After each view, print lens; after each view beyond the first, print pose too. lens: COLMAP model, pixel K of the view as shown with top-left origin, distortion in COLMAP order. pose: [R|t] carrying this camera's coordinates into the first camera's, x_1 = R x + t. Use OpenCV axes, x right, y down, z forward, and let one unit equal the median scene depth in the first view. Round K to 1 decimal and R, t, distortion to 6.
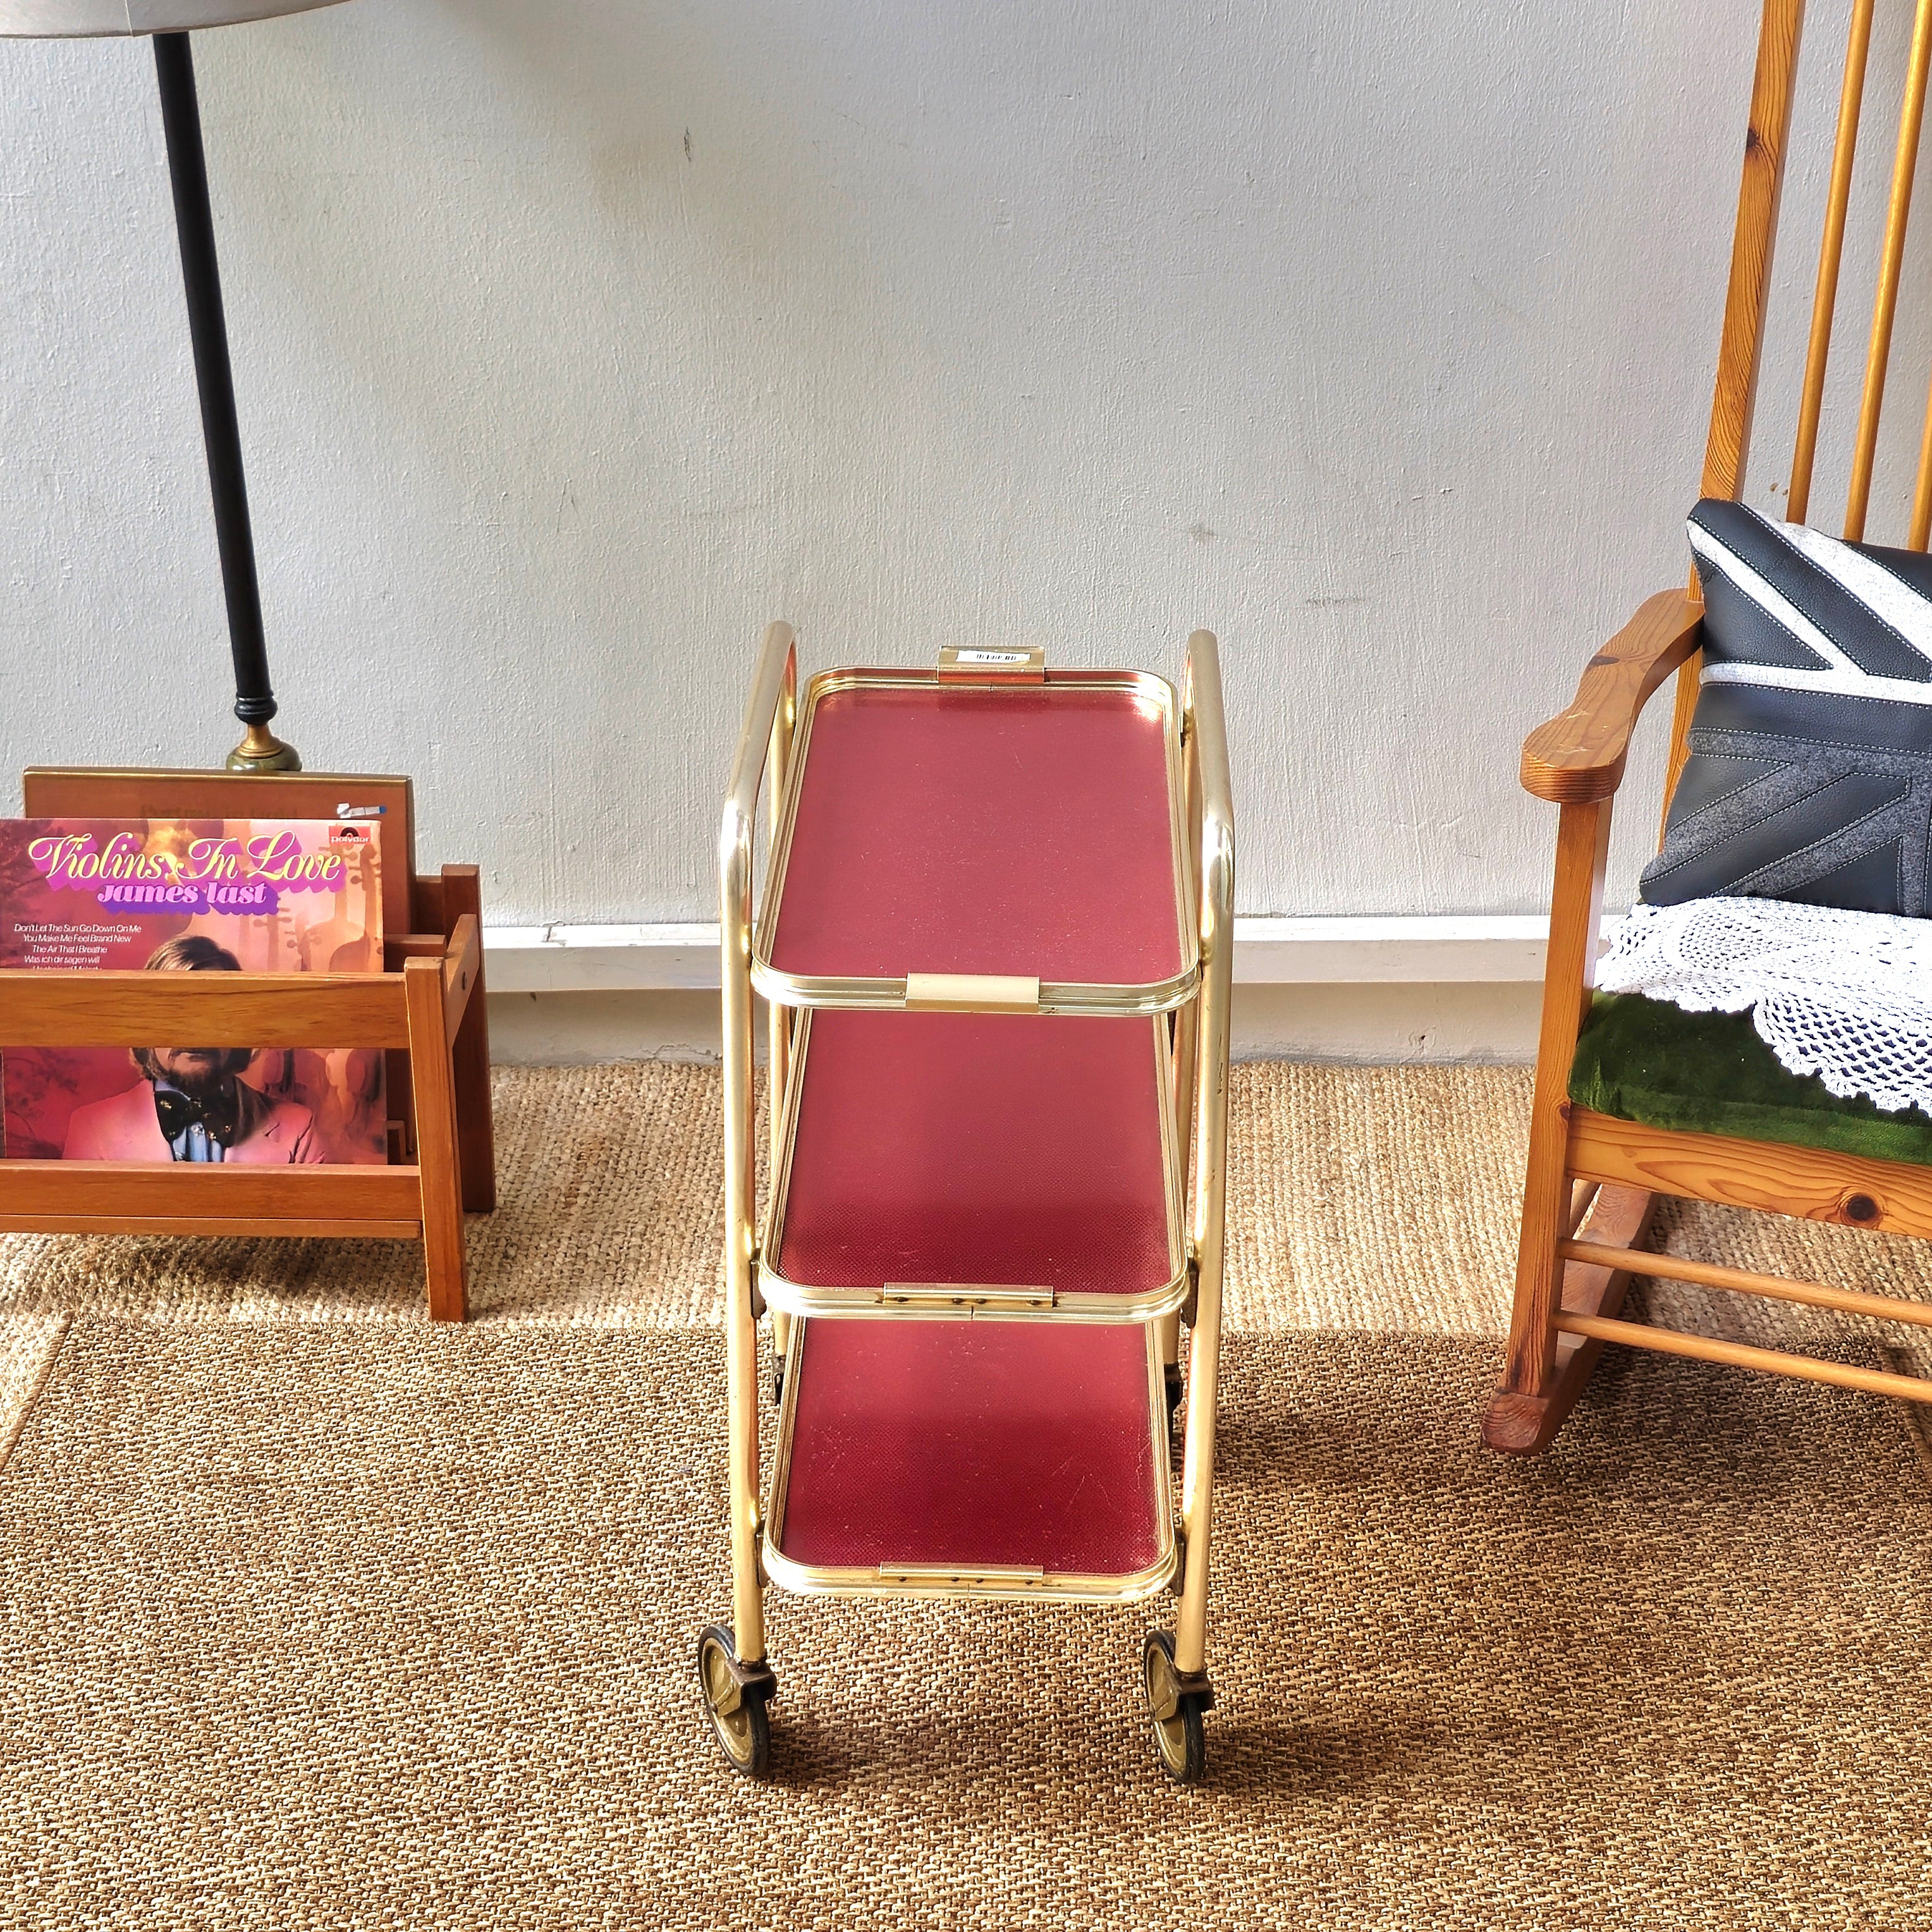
lens RADIAL K [[3943.8, 0, 1050.2], [0, 3943.8, 1062.0], [0, 0, 1]] dist [0.207338, -0.877834]
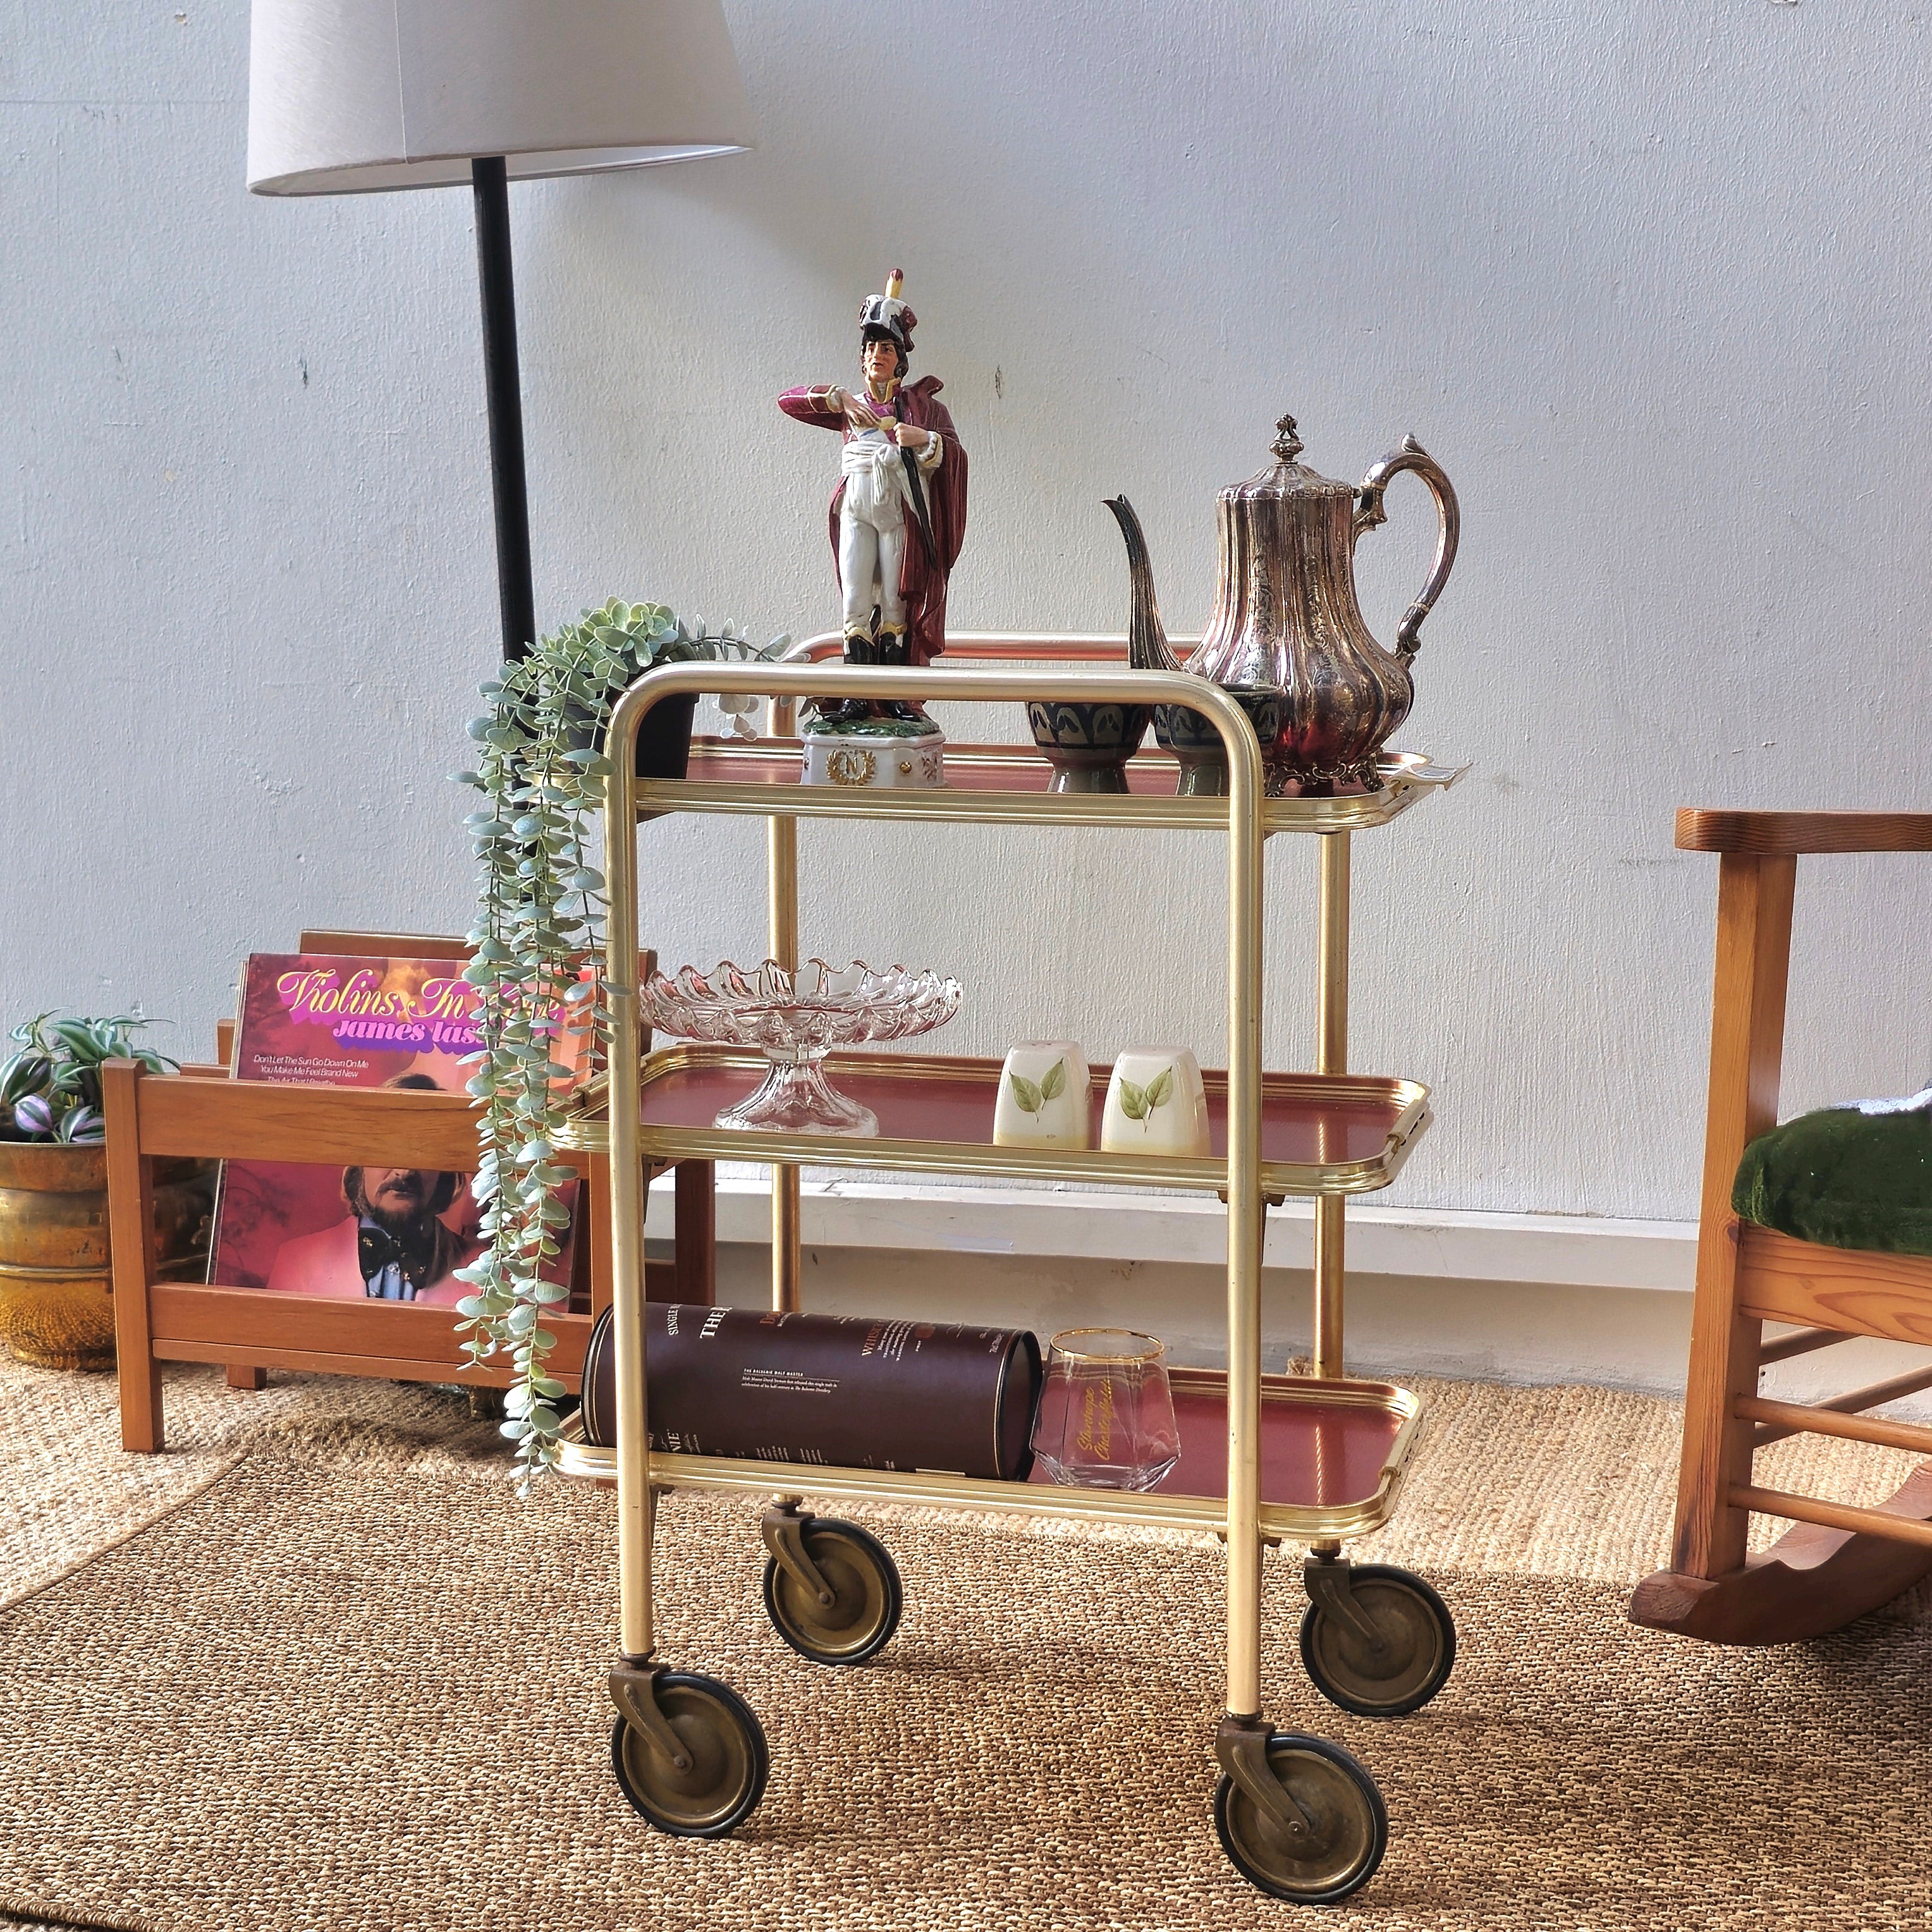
lens RADIAL K [[3943.8, 0, 1050.2], [0, 3943.8, 1062.0], [0, 0, 1]] dist [0.207338, -0.877834]
pose [[0.955717, 0.023613, -0.293338, 0.234080], [-0.116579, 0.945608, -0.303702, 0.253712], [0.270212, 0.324450, 0.906487, 0.136197]]
